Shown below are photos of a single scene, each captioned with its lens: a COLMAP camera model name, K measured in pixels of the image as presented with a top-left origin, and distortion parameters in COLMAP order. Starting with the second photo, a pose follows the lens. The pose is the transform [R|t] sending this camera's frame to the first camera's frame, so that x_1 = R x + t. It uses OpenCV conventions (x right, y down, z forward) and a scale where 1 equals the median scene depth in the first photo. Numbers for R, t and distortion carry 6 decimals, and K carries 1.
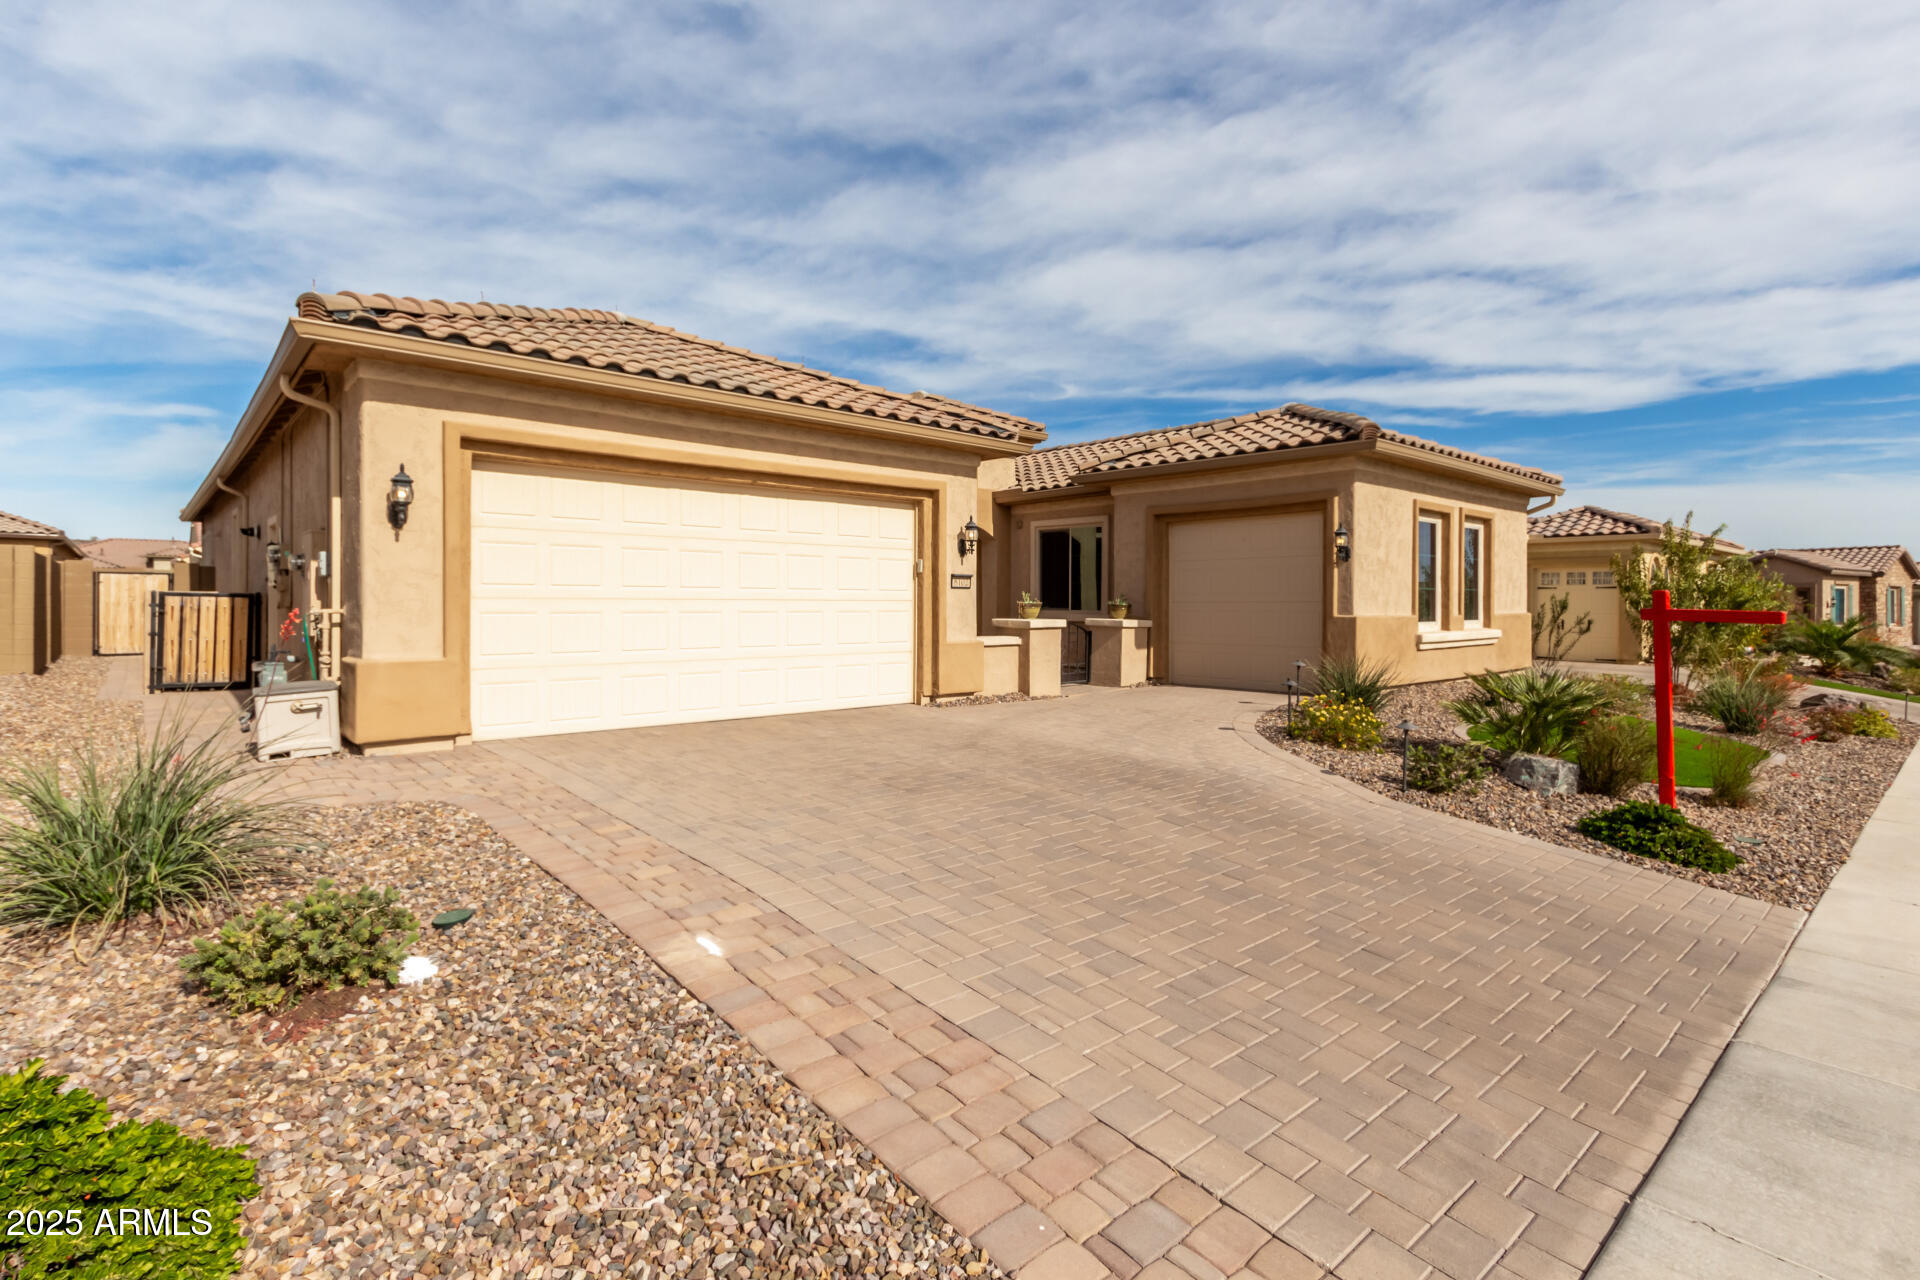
lens RADIAL K [[896.3, 0, 964.0], [0, 896.3, 608.5], [0, 0, 1]] dist [0.003800, -0.004269]
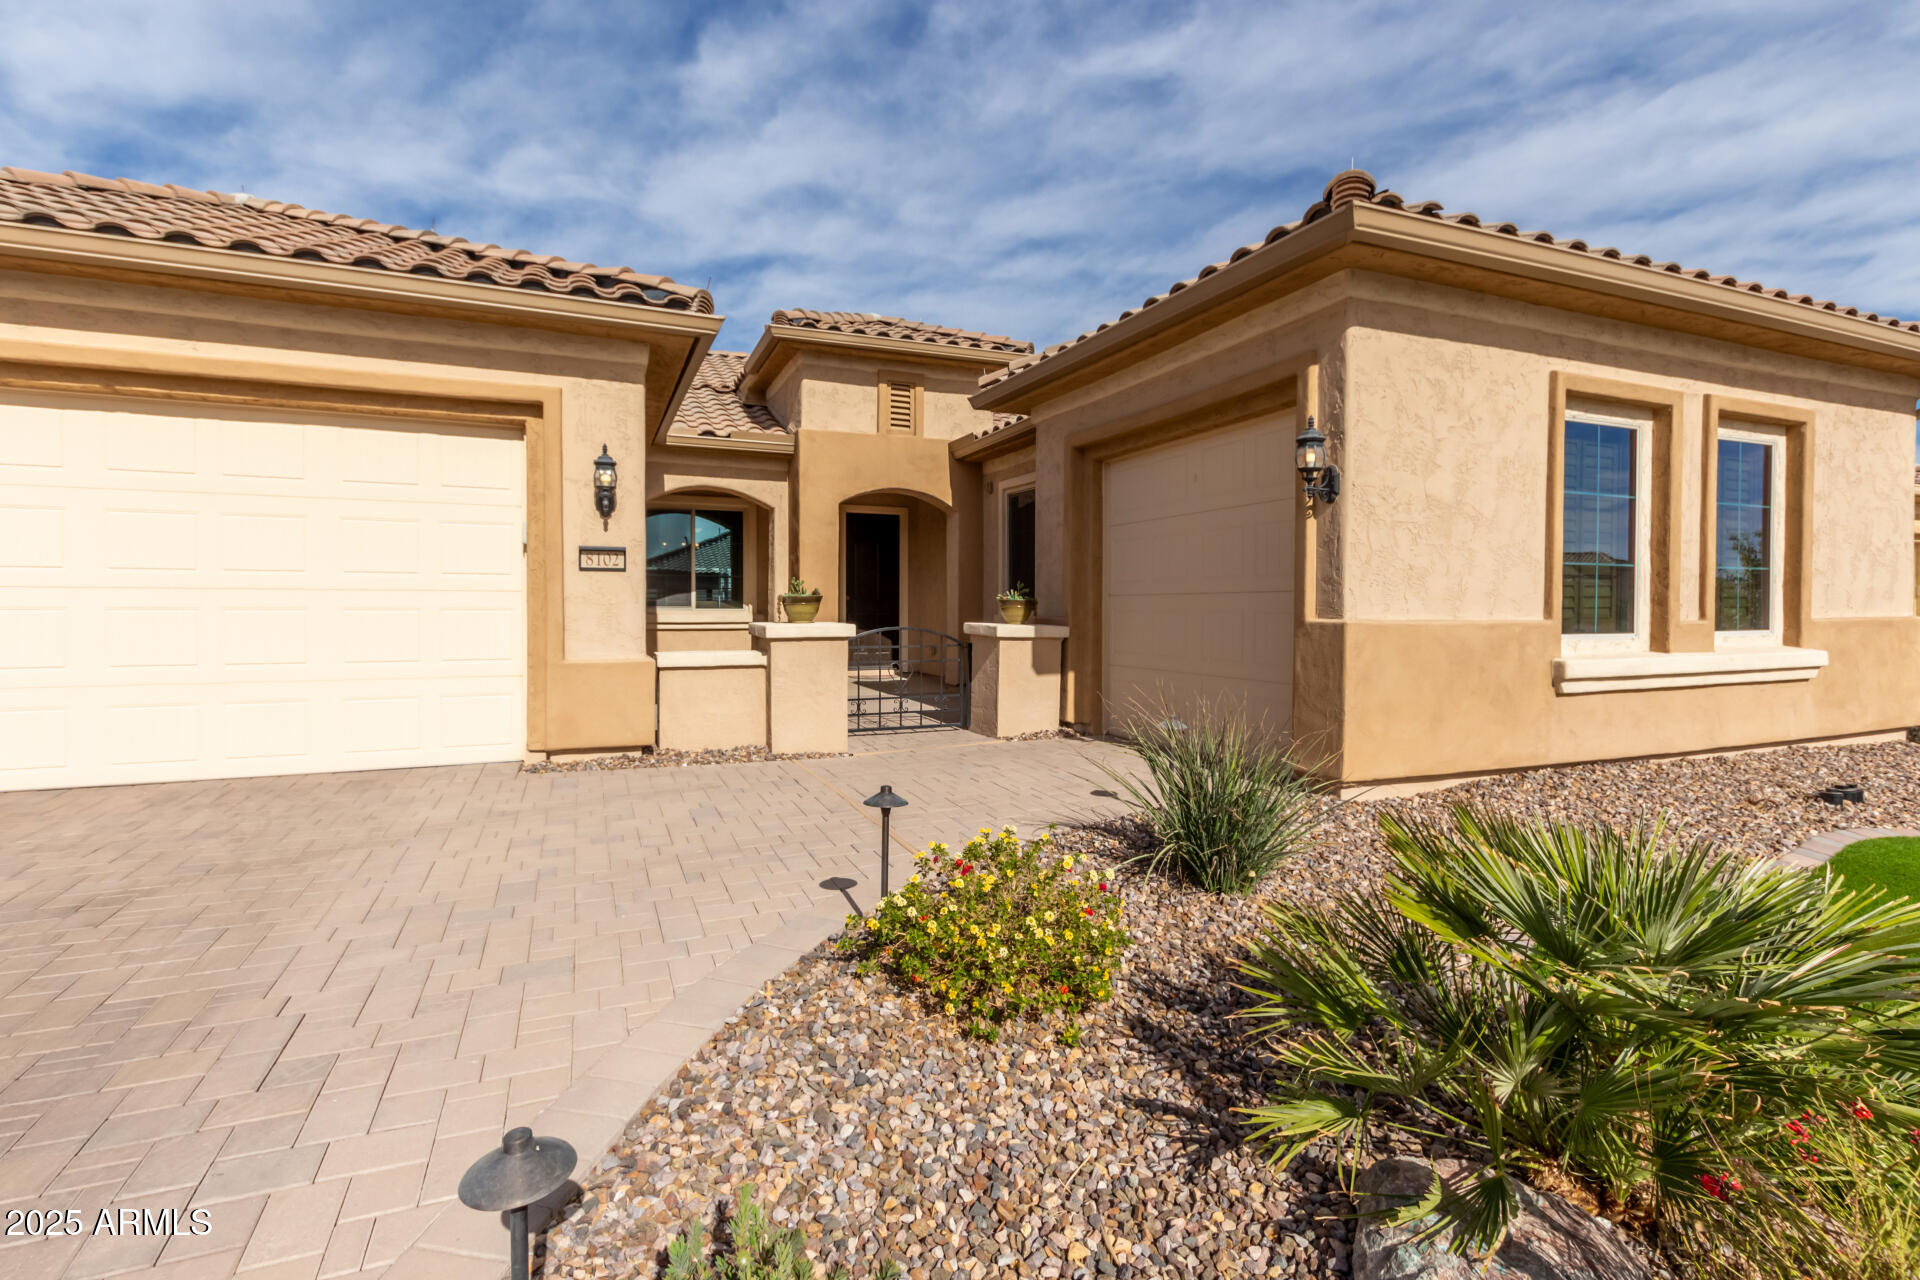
lens RADIAL K [[886.2, 0, 952.5], [0, 886.2, 621.0], [0, 0, 1]] dist [0.002342, -0.000299]
pose [[0.946964, 0.005280, -0.321296, 0.375463], [-0.001846, 0.999938, 0.010992, 0.004009], [0.321334, -0.009816, 0.946915, 0.486271]]
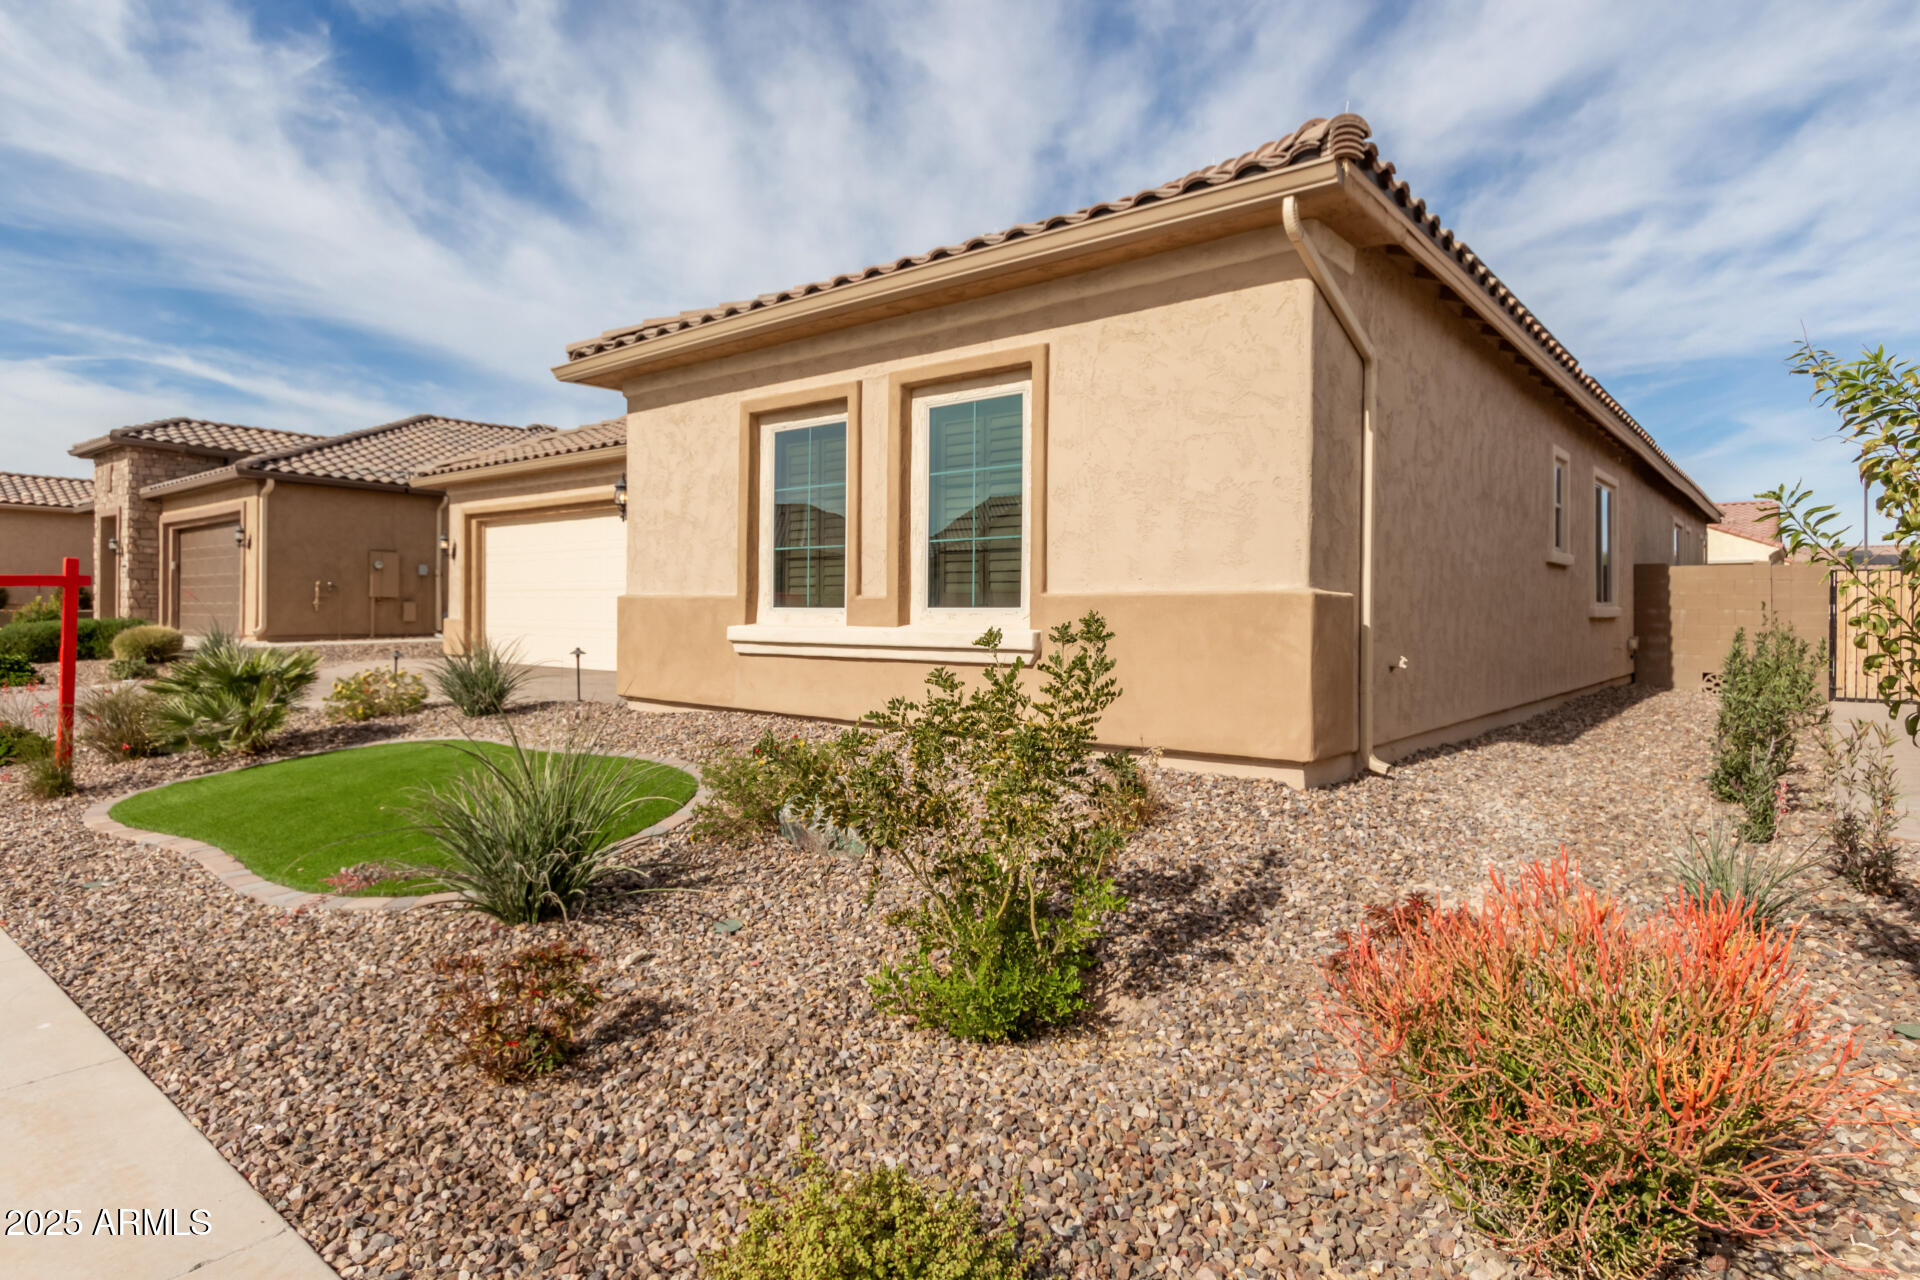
lens RADIAL K [[1040.9, 0, 956.4], [0, 1040.9, 609.2], [0, 0, 1]] dist [0.001538, -0.000198]
pose [[0.165789, -0.003431, -0.986155, 1.282254], [-0.012213, 0.999910, -0.005532, 0.020281], [0.986086, 0.012961, 0.165732, 1.085577]]
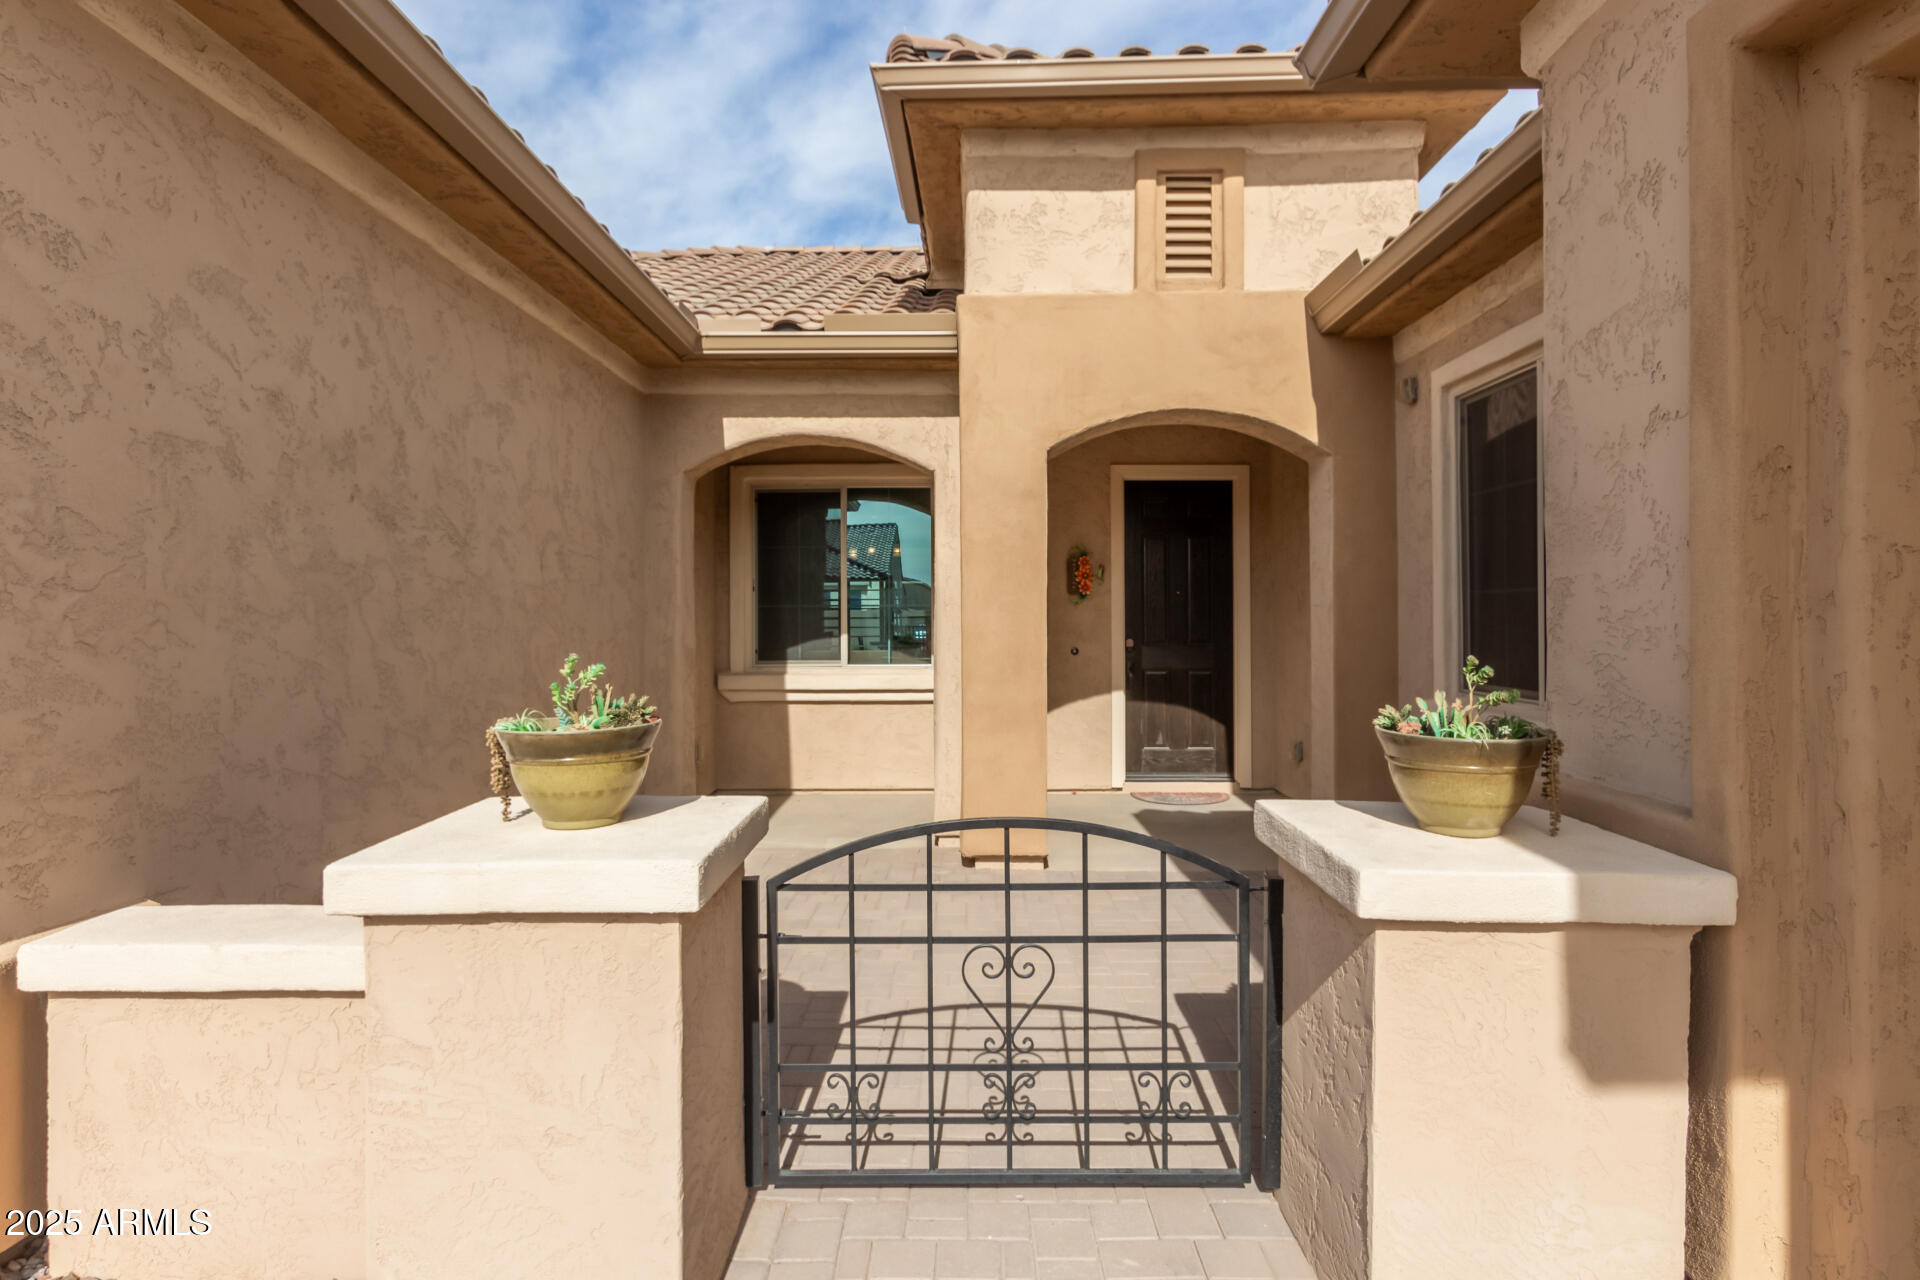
lens RADIAL K [[1040.9, 0, 956.4], [0, 1040.9, 609.2], [0, 0, 1]] dist [0.001538, -0.000198]
pose [[0.740257, -0.012313, -0.672211, 0.264593], [0.001556, 0.999861, -0.016601, -0.024784], [0.672322, 0.011243, 0.740173, 0.937345]]
